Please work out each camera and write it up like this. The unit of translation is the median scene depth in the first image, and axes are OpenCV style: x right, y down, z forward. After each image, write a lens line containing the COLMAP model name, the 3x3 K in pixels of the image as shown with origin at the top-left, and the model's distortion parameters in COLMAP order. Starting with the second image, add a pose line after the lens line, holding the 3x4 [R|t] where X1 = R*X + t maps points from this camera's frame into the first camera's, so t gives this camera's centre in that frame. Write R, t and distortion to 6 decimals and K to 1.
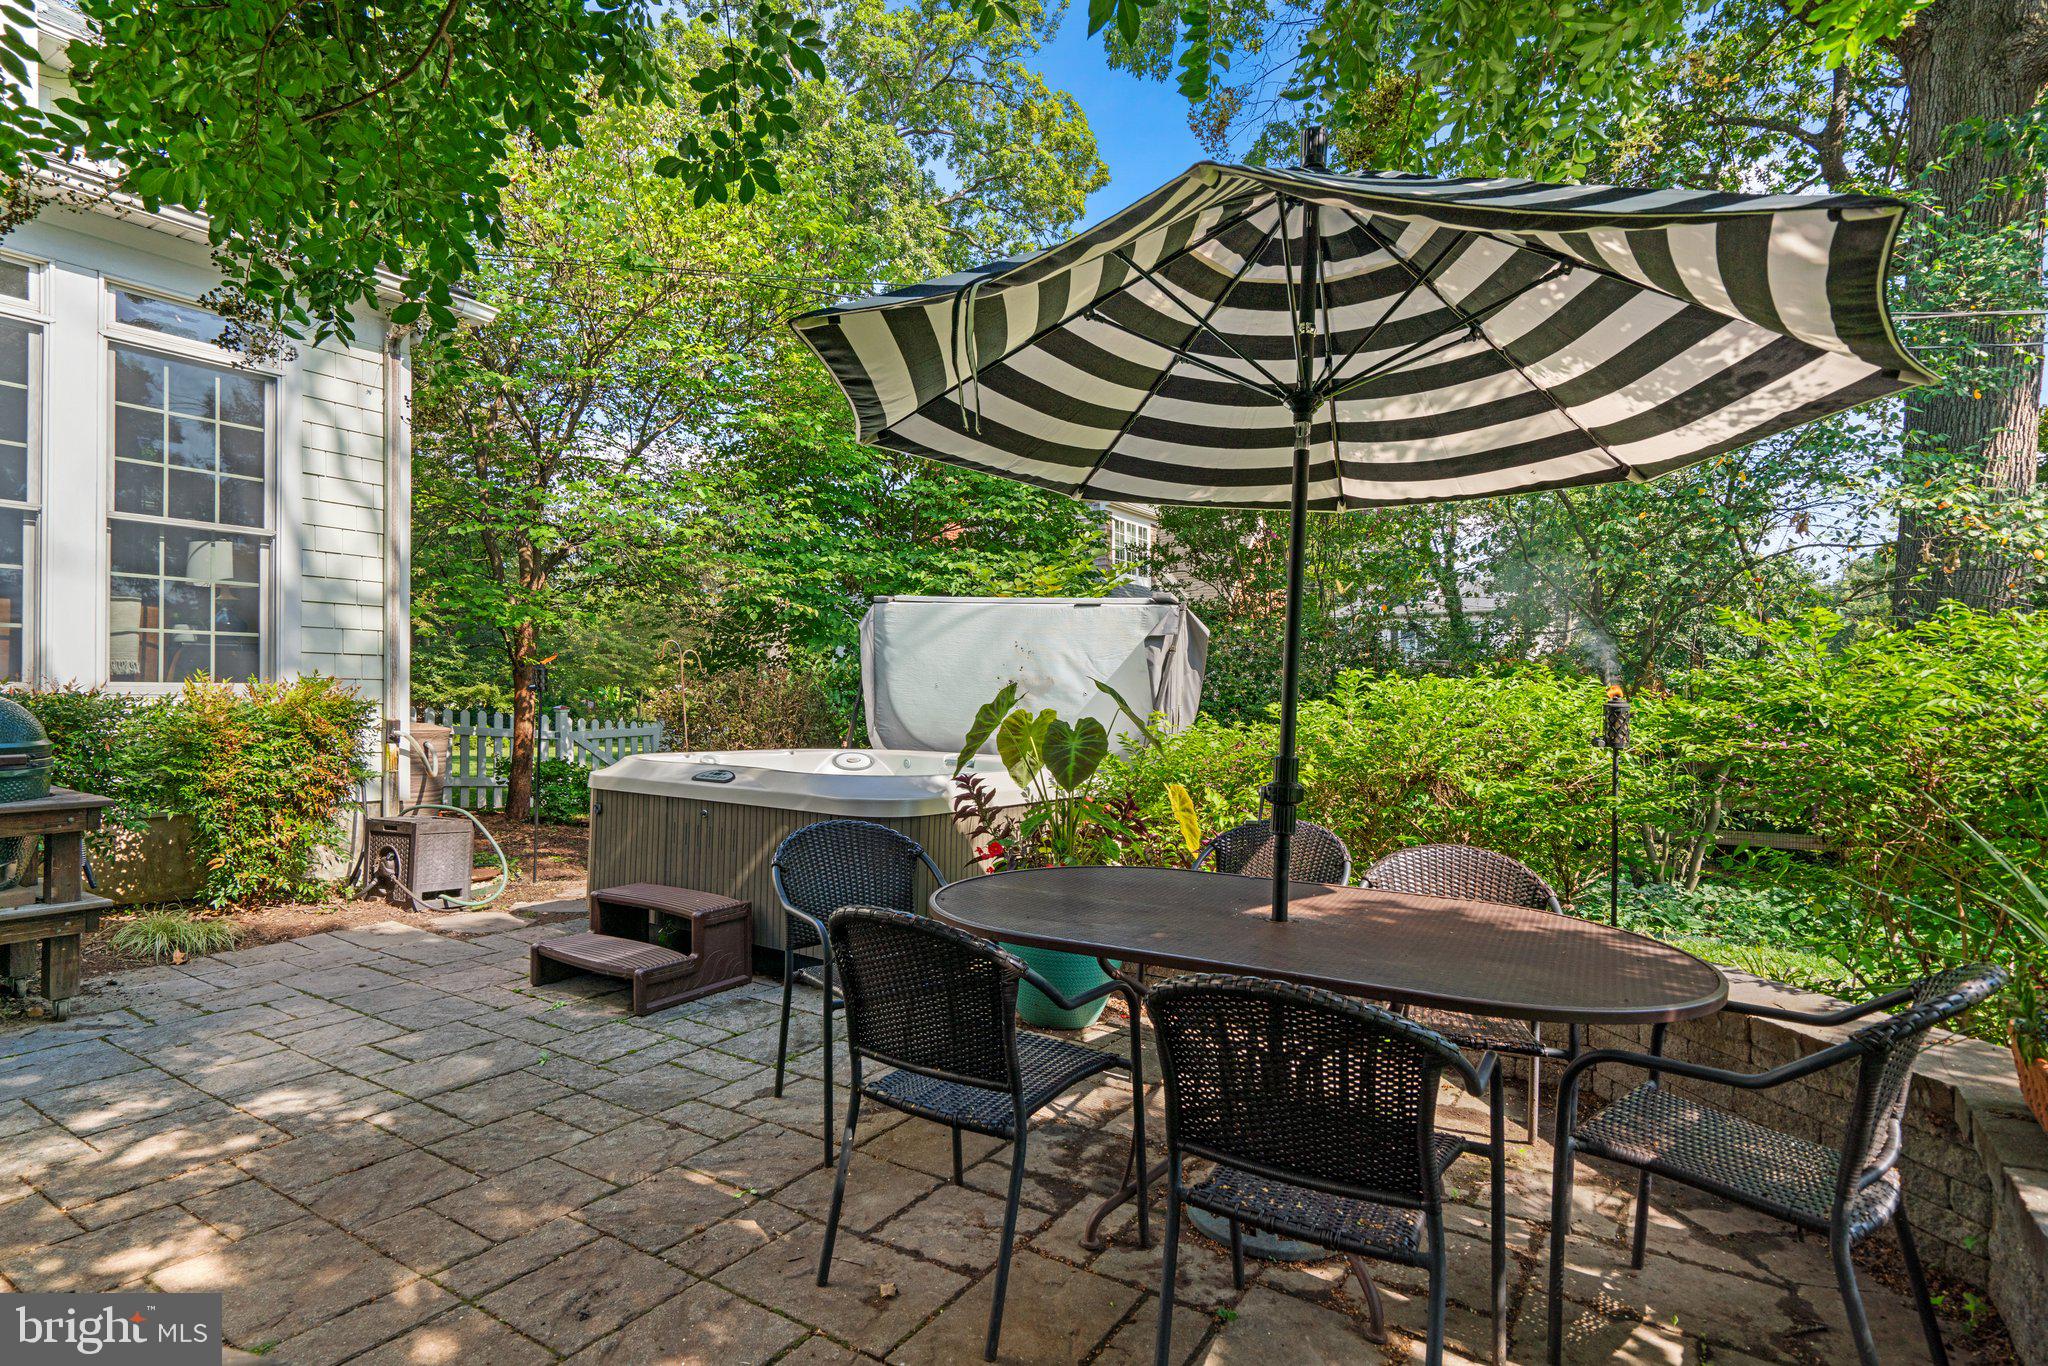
lens RADIAL K [[1077.4, 0, 1017.9], [0, 1077.4, 683.9], [0, 0, 1]] dist [-0.003129, 0.000029]
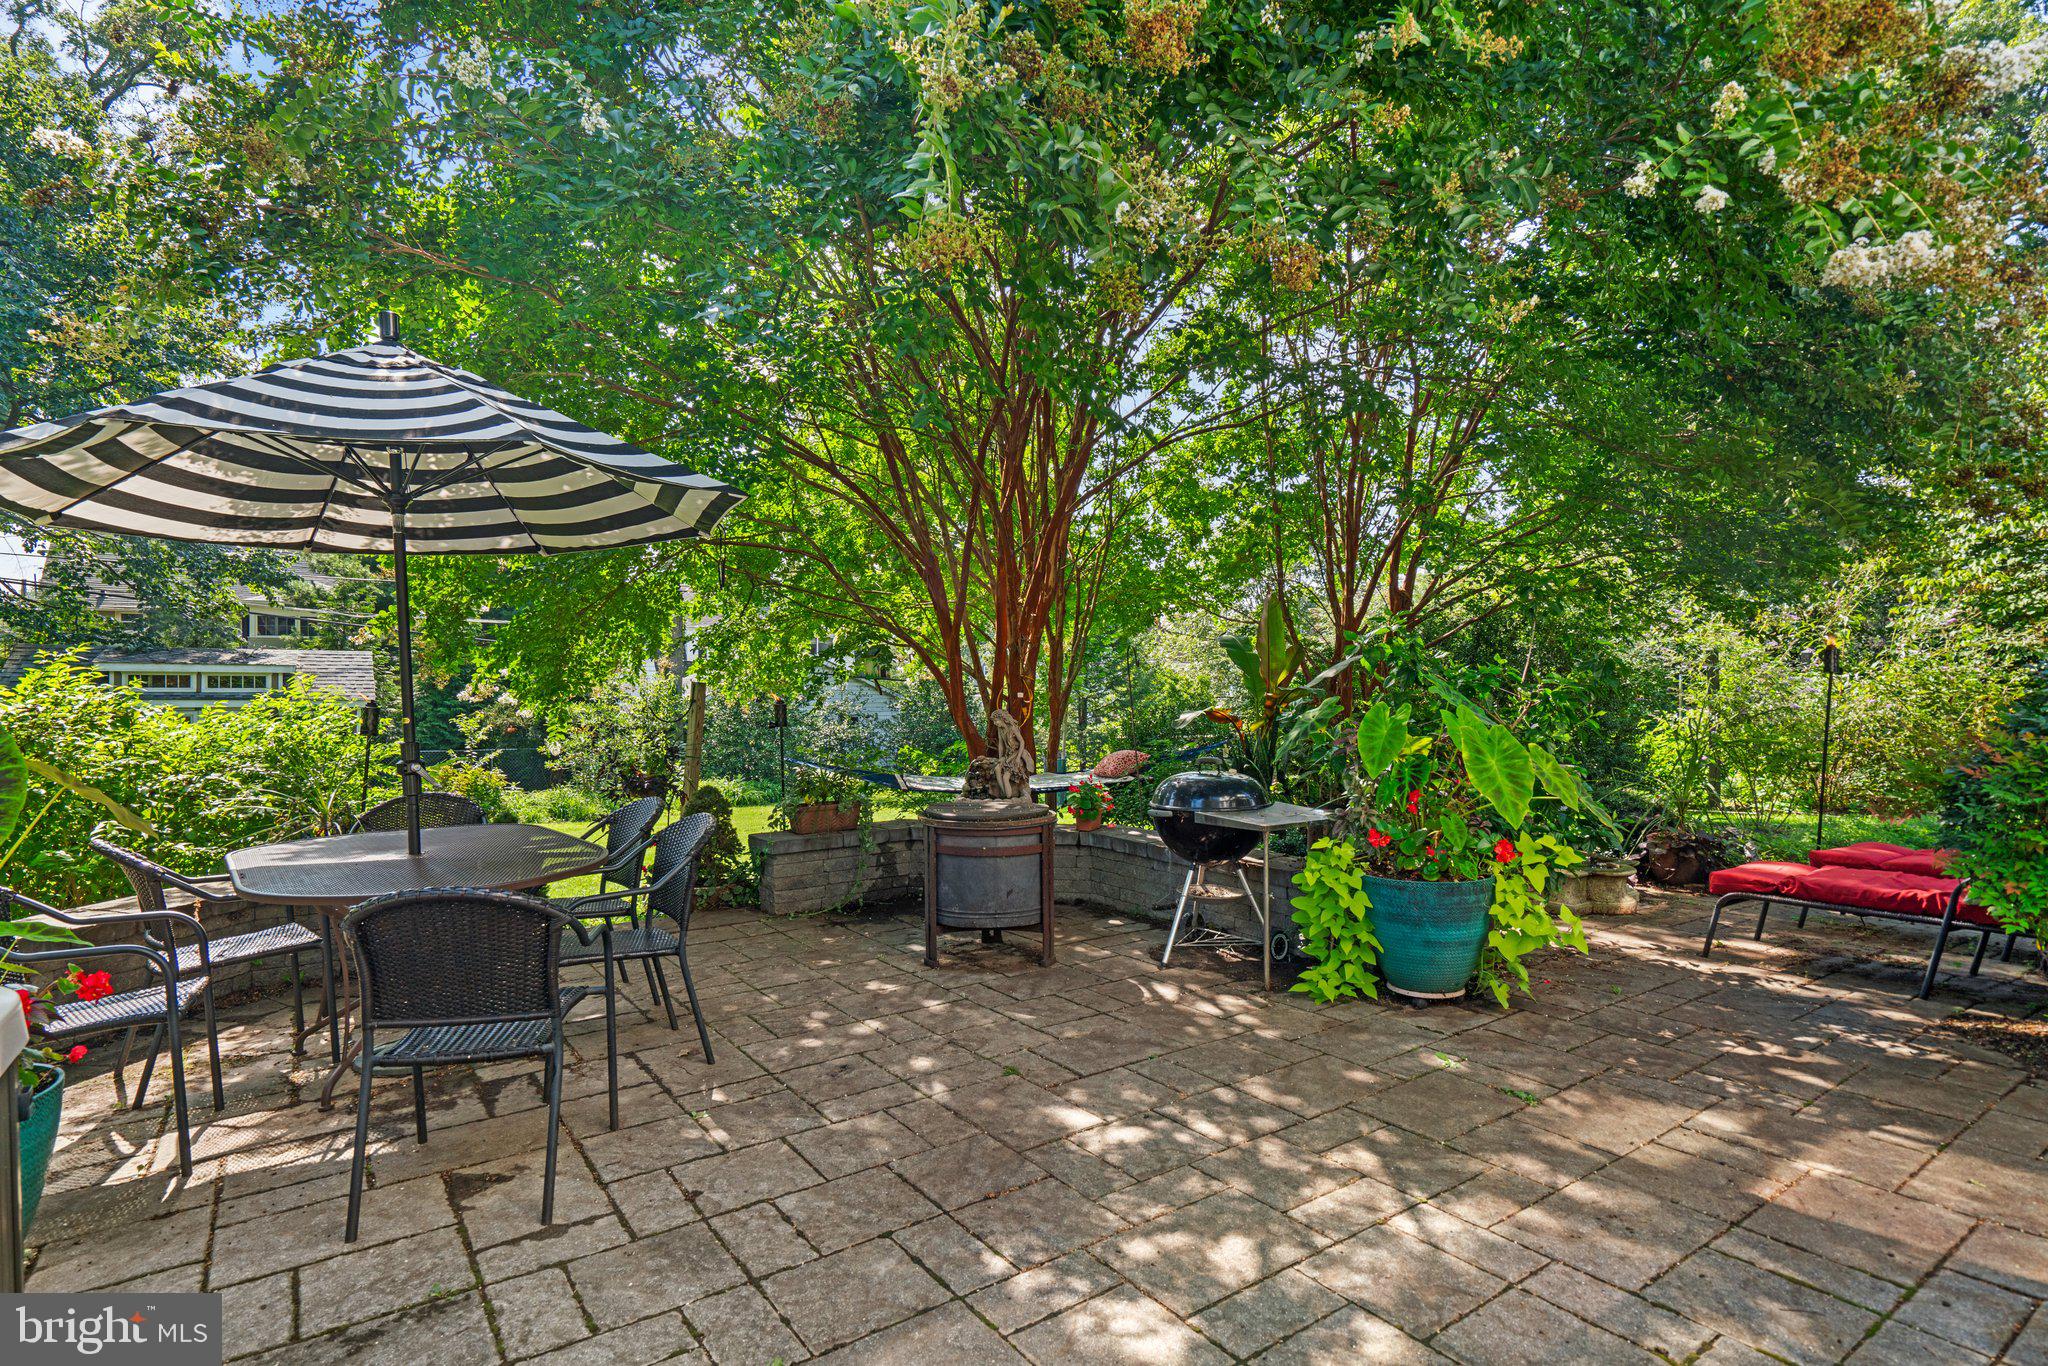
lens RADIAL K [[1077.4, 0, 1026.7], [0, 1077.4, 689.1], [0, 0, 1]] dist [-0.003129, 0.000029]
pose [[-0.930863, -0.003980, 0.365348, -0.894918], [-0.007189, 0.999947, -0.007424, -0.003229], [-0.365299, -0.009537, -0.930841, 1.720616]]
